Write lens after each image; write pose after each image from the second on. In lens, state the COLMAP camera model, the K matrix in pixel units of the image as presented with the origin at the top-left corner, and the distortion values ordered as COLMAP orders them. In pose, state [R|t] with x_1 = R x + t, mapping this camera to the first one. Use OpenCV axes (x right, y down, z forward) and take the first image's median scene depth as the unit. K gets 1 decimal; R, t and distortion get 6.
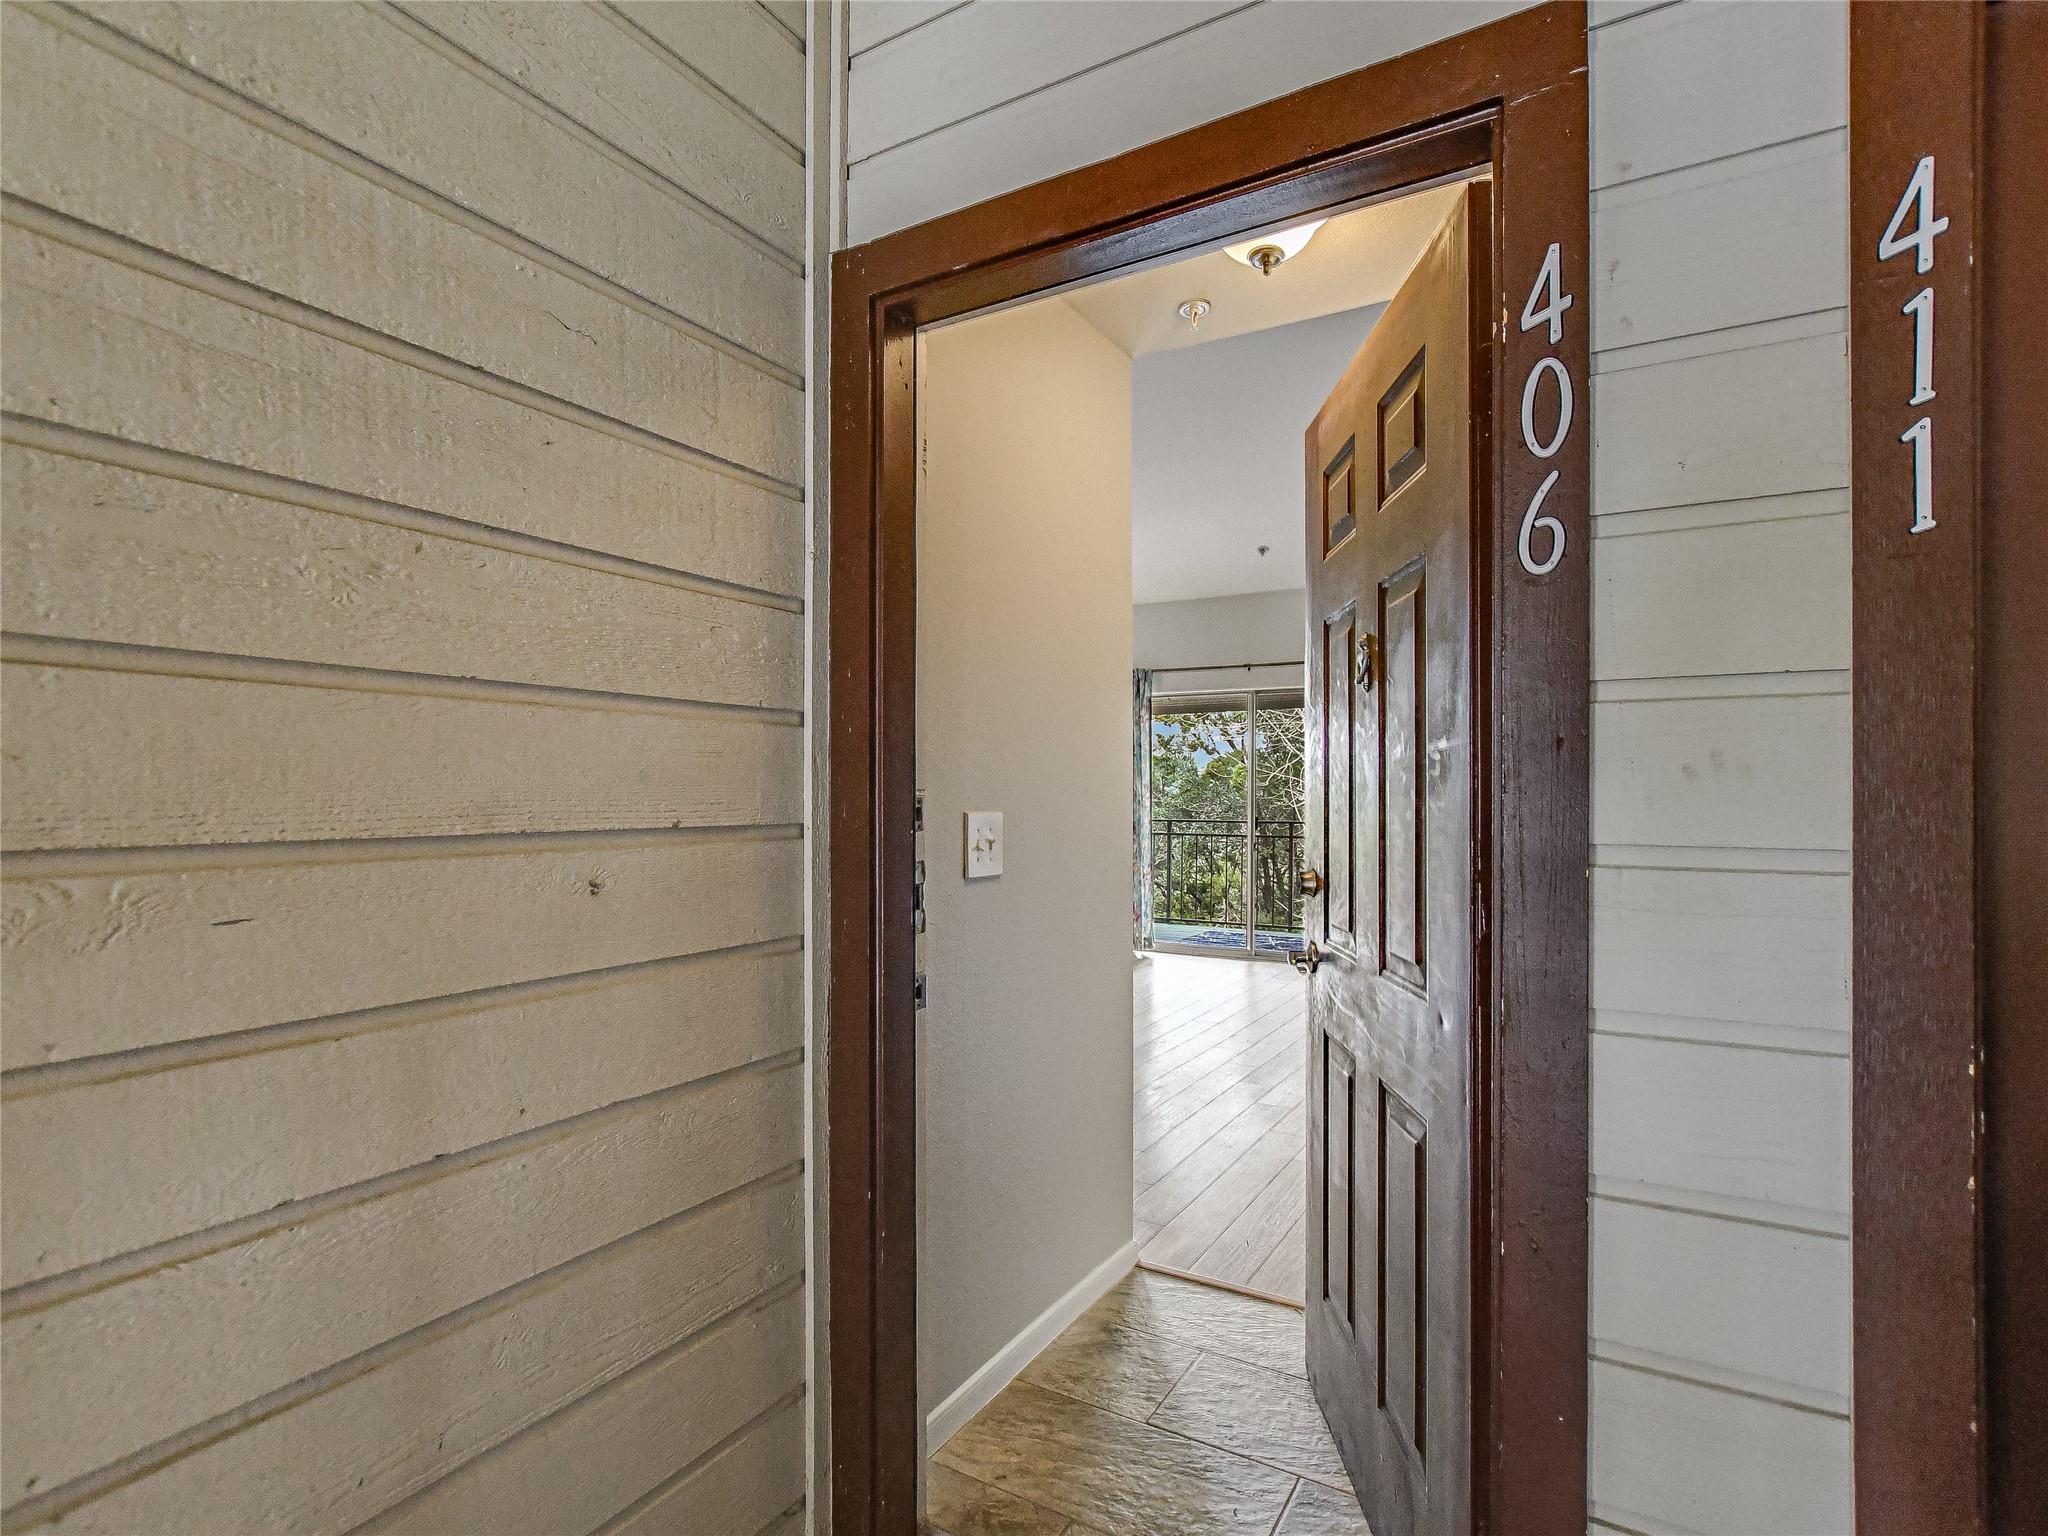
lens RADIAL K [[1004.6, 0, 1025.8], [0, 1004.6, 775.6], [0, 0, 1]] dist [-0.037196, 0.004620]
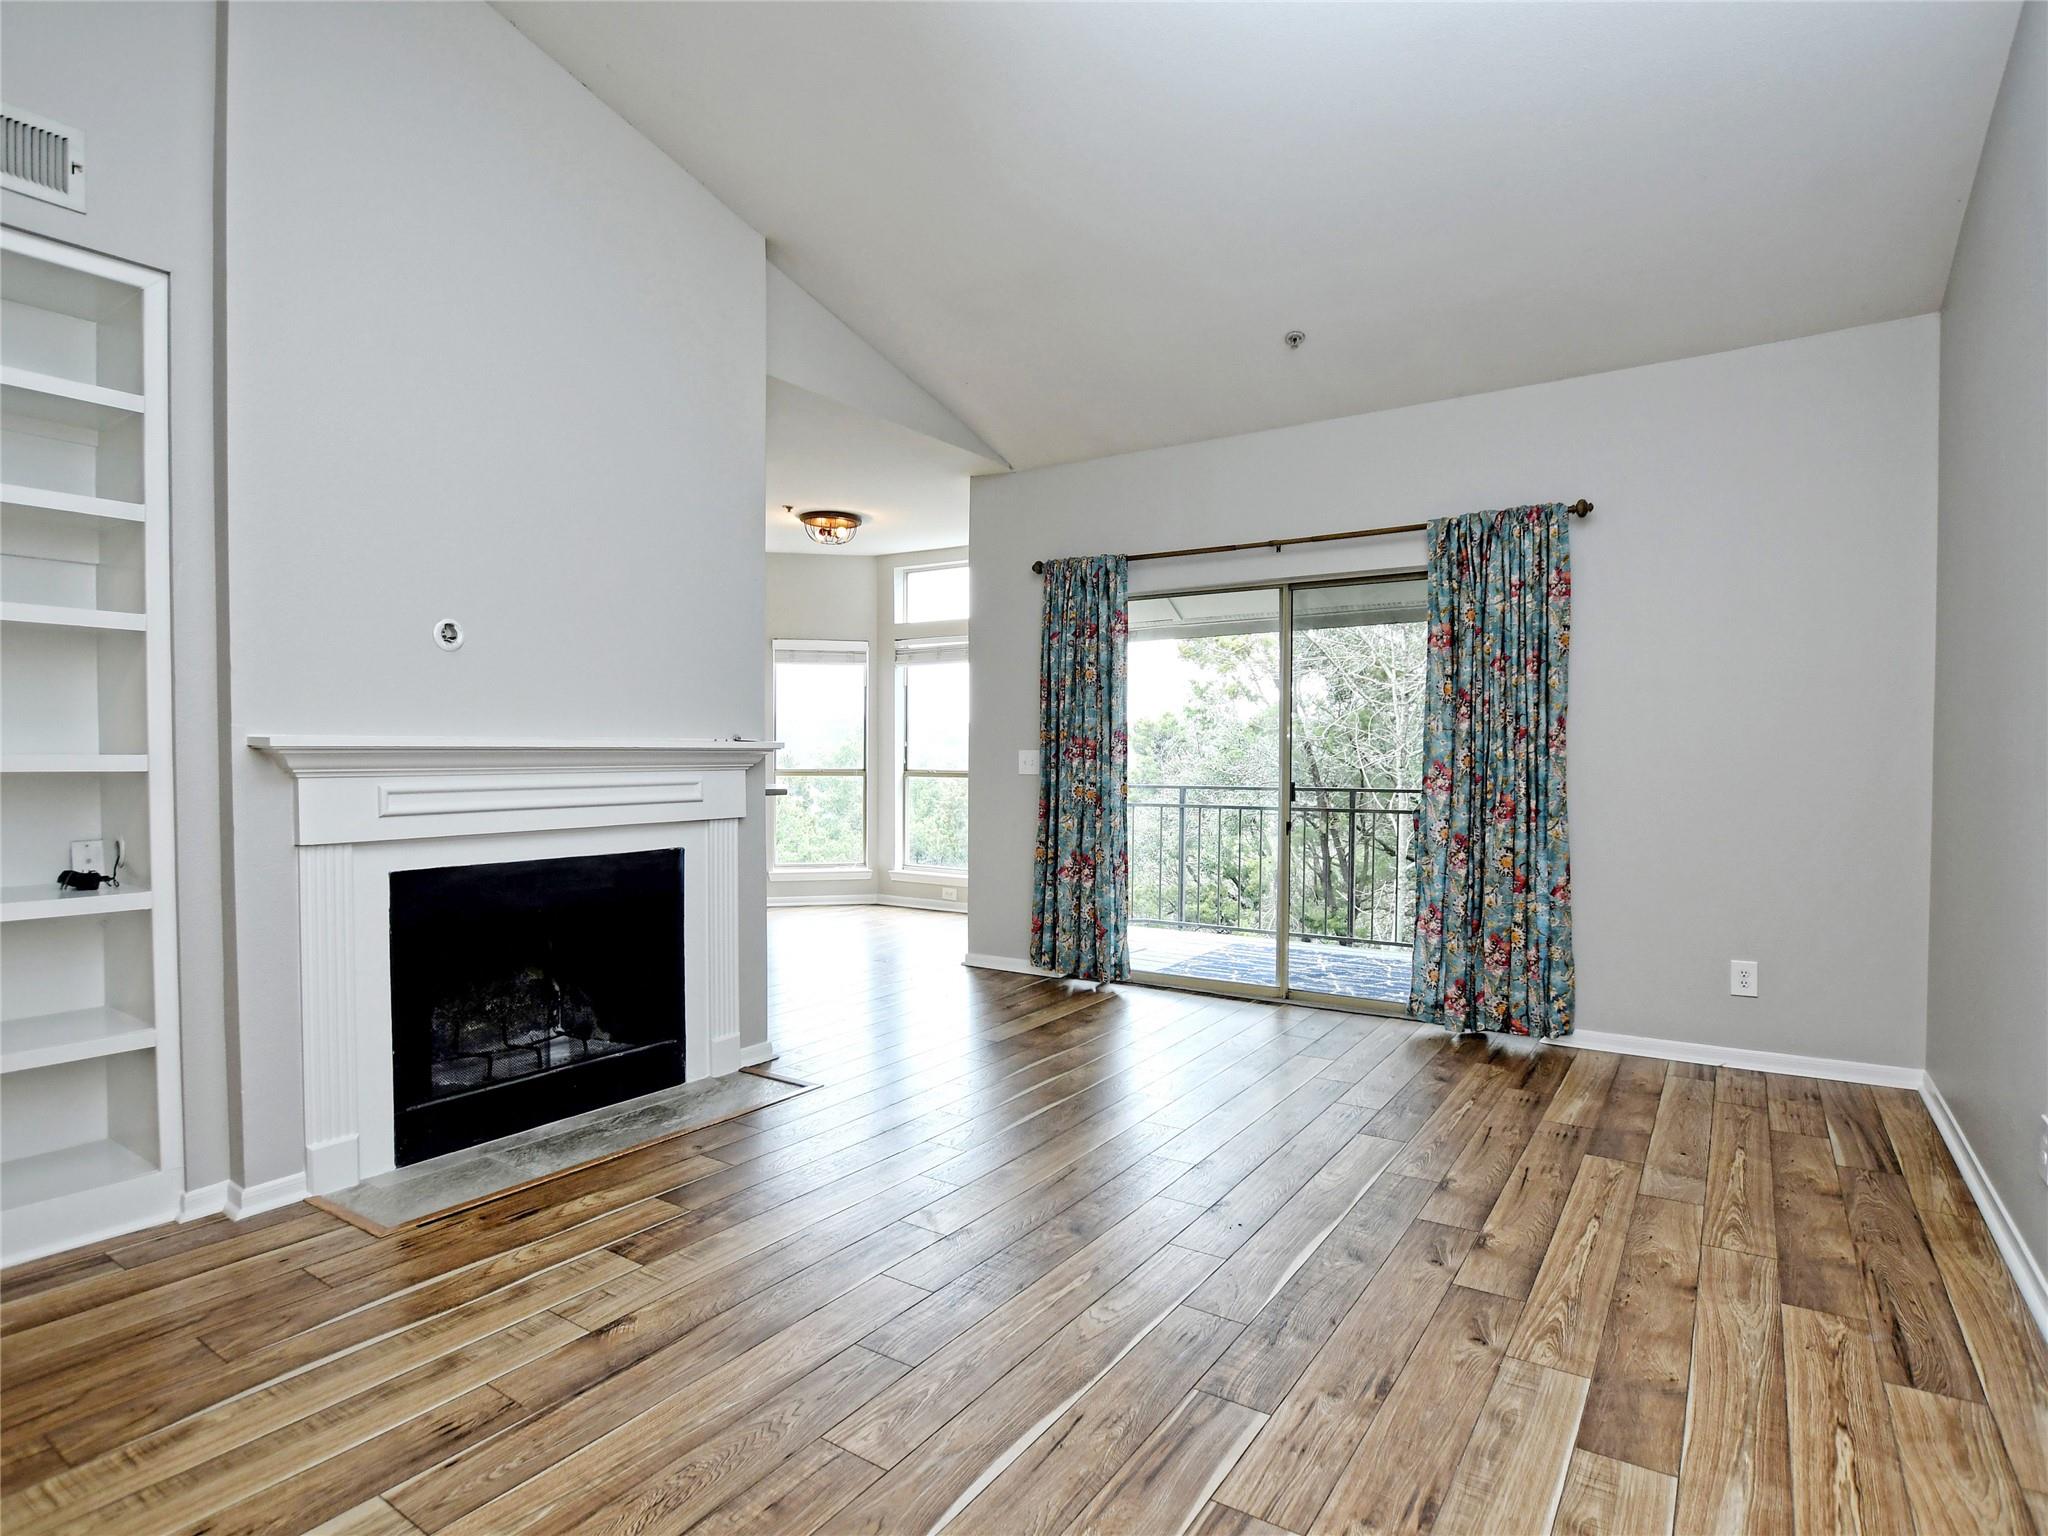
lens RADIAL K [[1082.4, 0, 1017.3], [0, 1082.4, 772.7], [0, 0, 1]] dist [-0.031425, 0.002387]
pose [[0.998474, 0.003894, -0.055095, 0.044737], [-0.002068, 0.999448, 0.033156, 0.005653], [0.055194, -0.032991, 0.997930, 0.141172]]
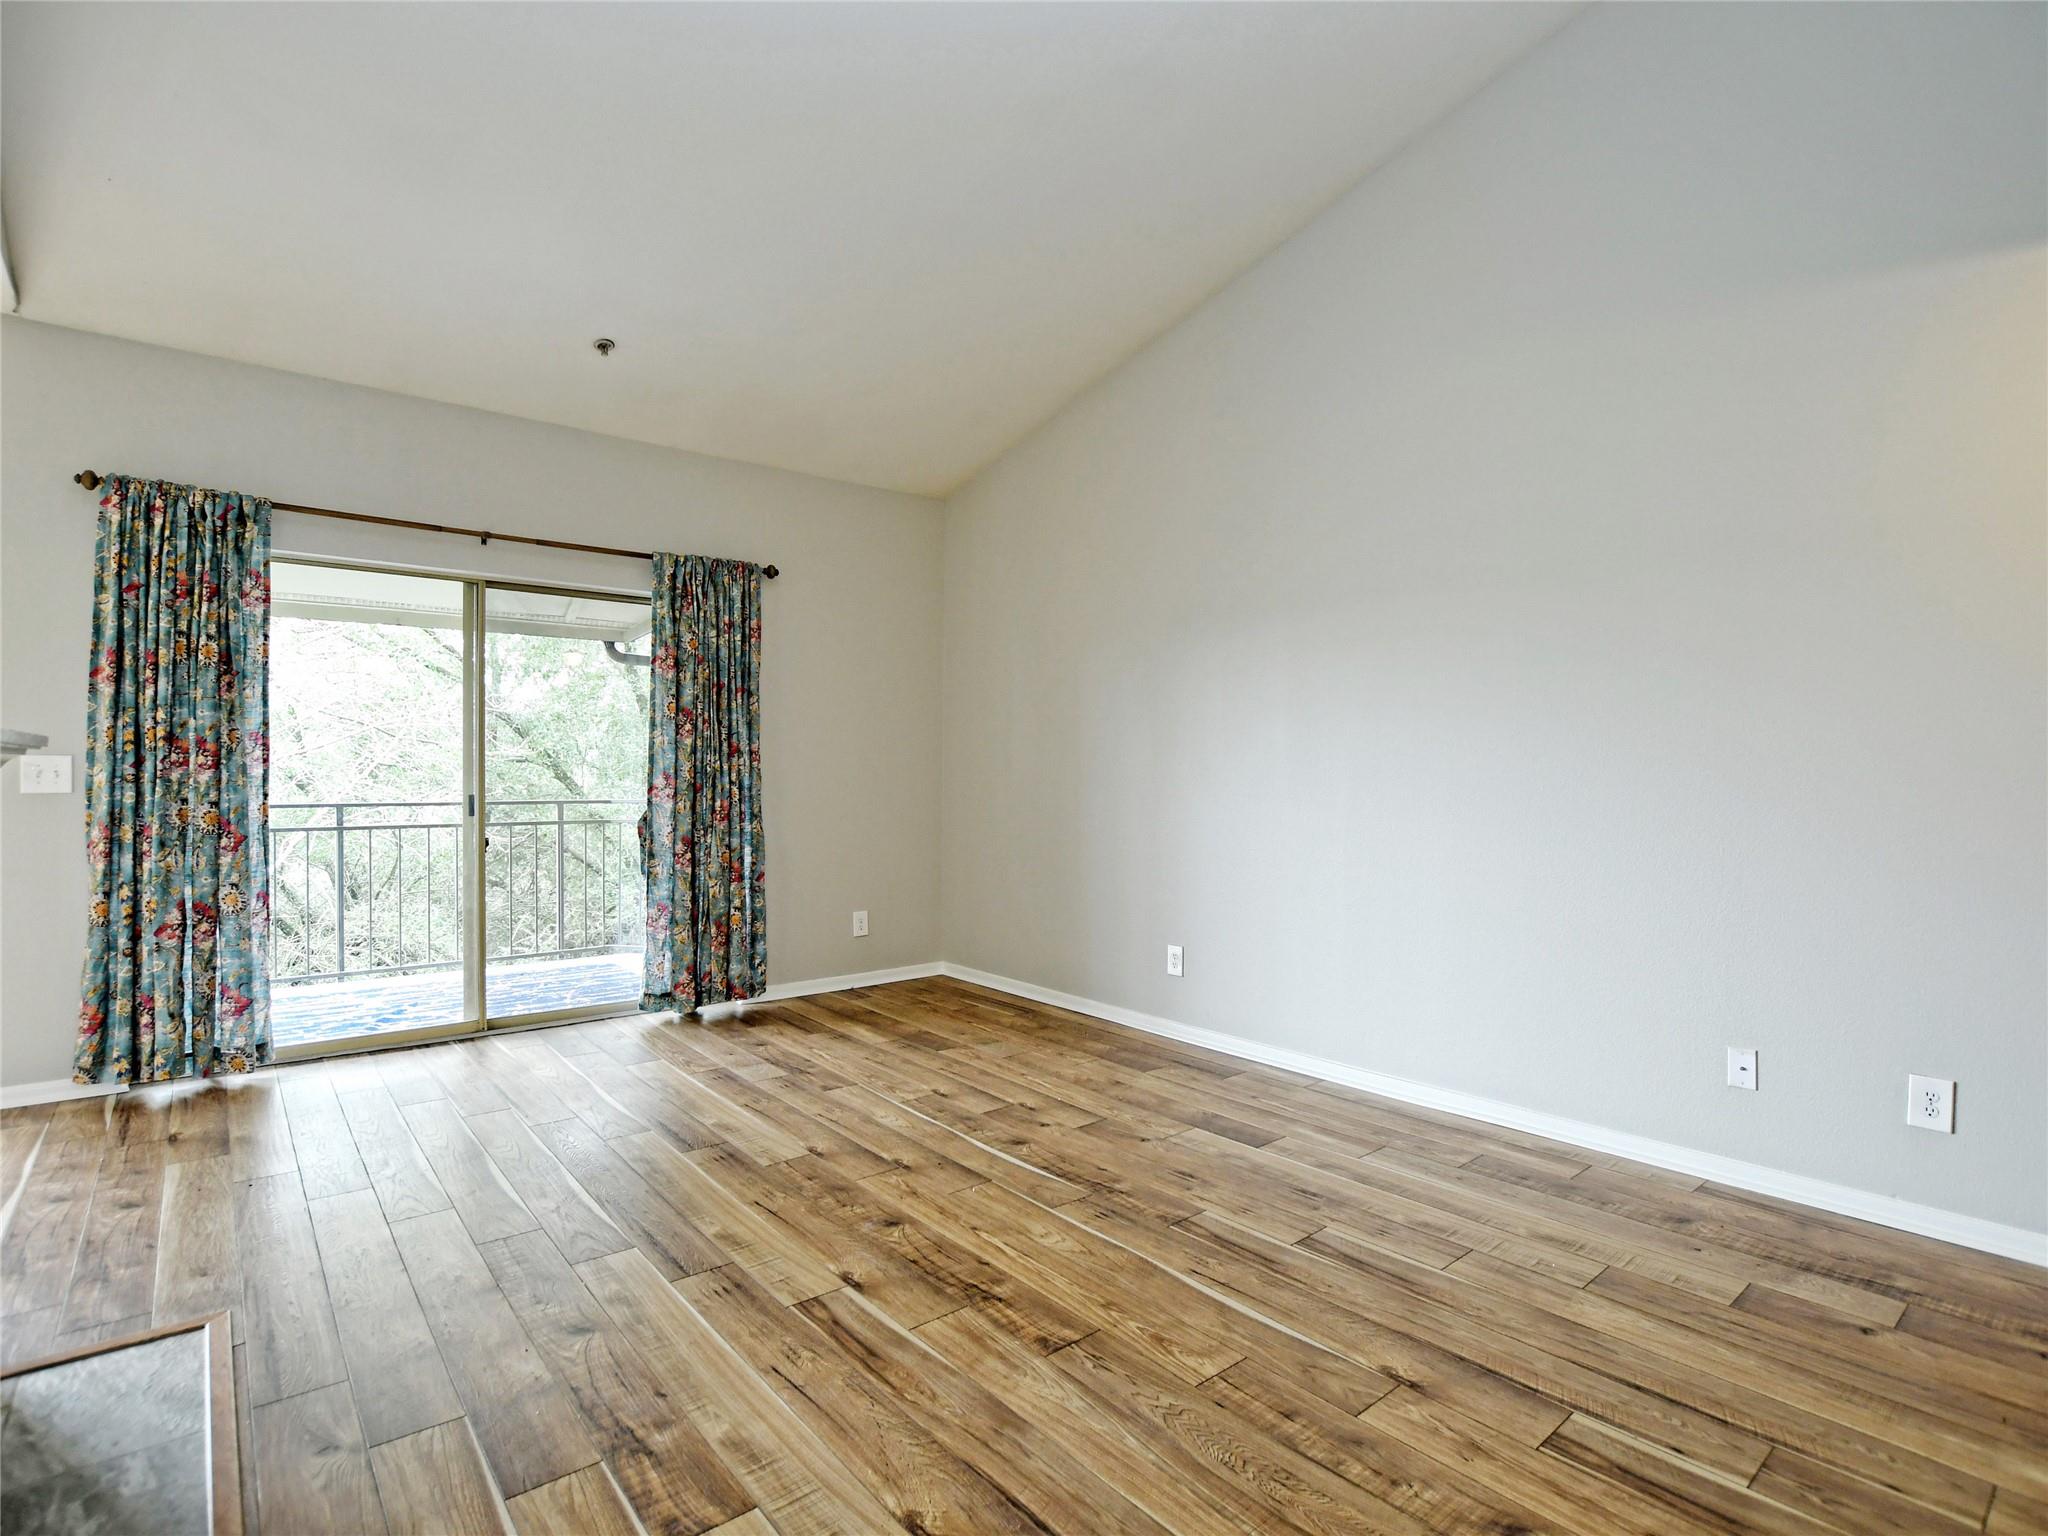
lens RADIAL K [[1014.8, 0, 1022.3], [0, 1014.8, 775.7], [0, 0, 1]] dist [-0.033900, 0.001458]
pose [[0.333084, 0.000951, 0.942897, -0.101704], [-0.020361, 0.999774, 0.006184, 0.008838], [-0.942677, -0.021258, 0.333028, 0.234735]]
